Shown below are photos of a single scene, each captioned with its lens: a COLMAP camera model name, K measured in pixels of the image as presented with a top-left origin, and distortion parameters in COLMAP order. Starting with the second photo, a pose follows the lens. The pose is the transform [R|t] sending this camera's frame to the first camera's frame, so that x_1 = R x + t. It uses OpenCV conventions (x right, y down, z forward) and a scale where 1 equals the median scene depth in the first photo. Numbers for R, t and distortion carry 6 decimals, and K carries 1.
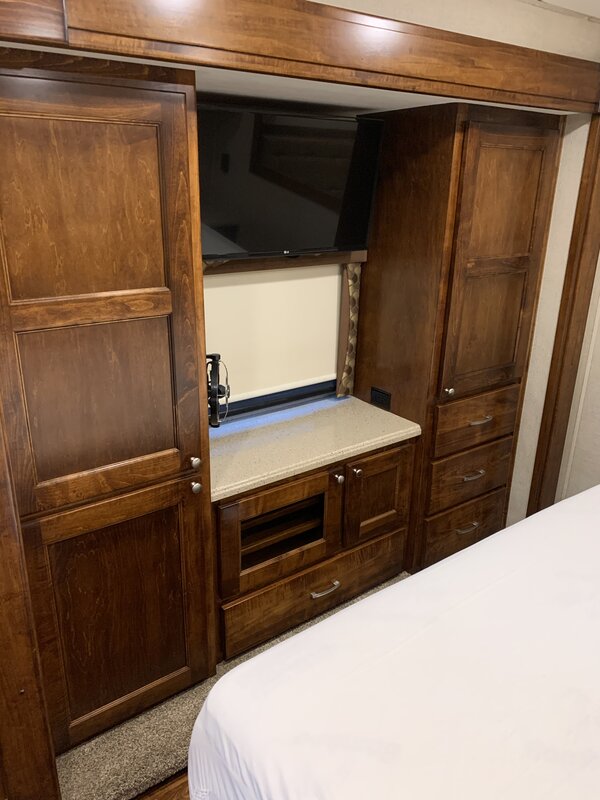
lens RADIAL K [[612.3, 0, 301.3], [0, 612.3, 402.7], [0, 0, 1]] dist [0.038122, -0.042824]
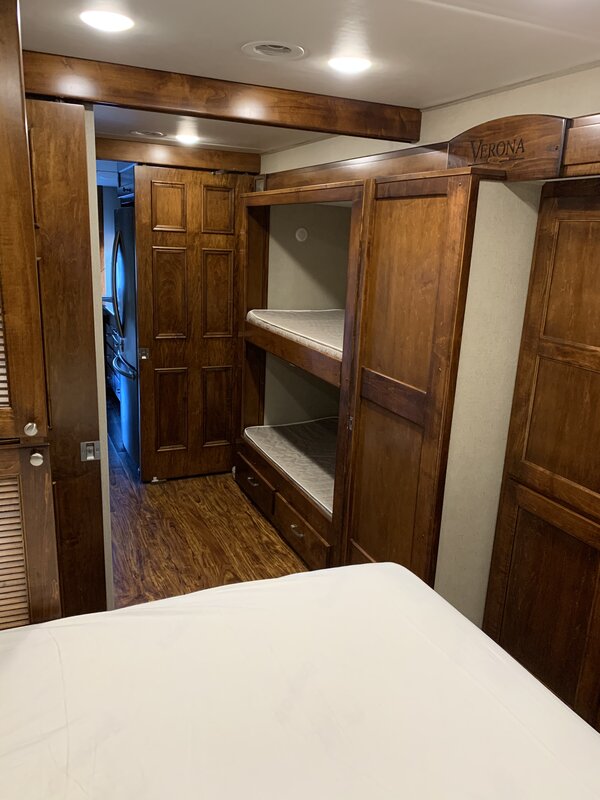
lens RADIAL K [[612.3, 0, 296.9], [0, 612.3, 400.2], [0, 0, 1]] dist [0.038122, -0.042824]
pose [[-0.207142, 0.242427, -0.947798, 0.939227], [-0.376232, 0.874564, 0.305921, -0.214221], [0.903074, 0.419961, -0.089950, 0.532147]]
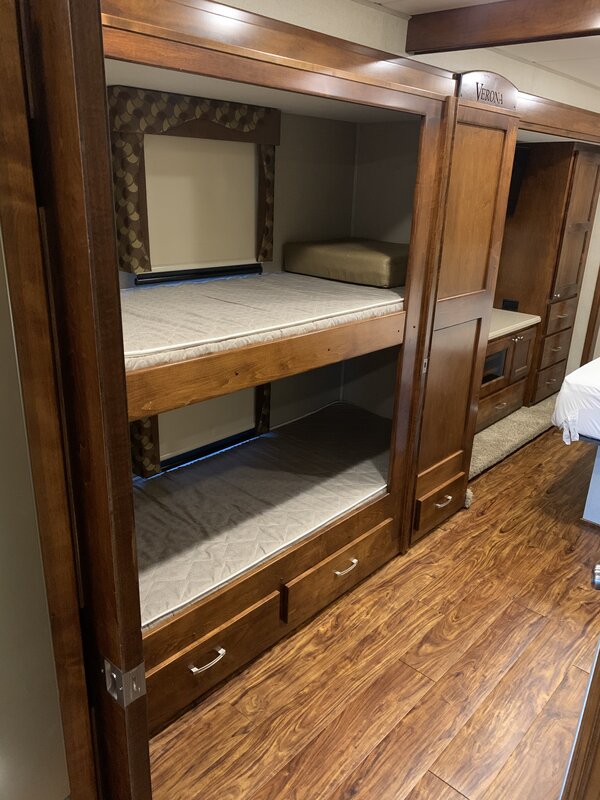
lens RADIAL K [[612.3, 0, 302.4], [0, 612.3, 400.3], [0, 0, 1]] dist [0.038122, -0.042824]
pose [[0.979569, -0.046894, 0.195566, -1.359140], [0.046618, 0.998895, 0.006017, 0.380351], [-0.195632, 0.003223, 0.980672, -1.007201]]
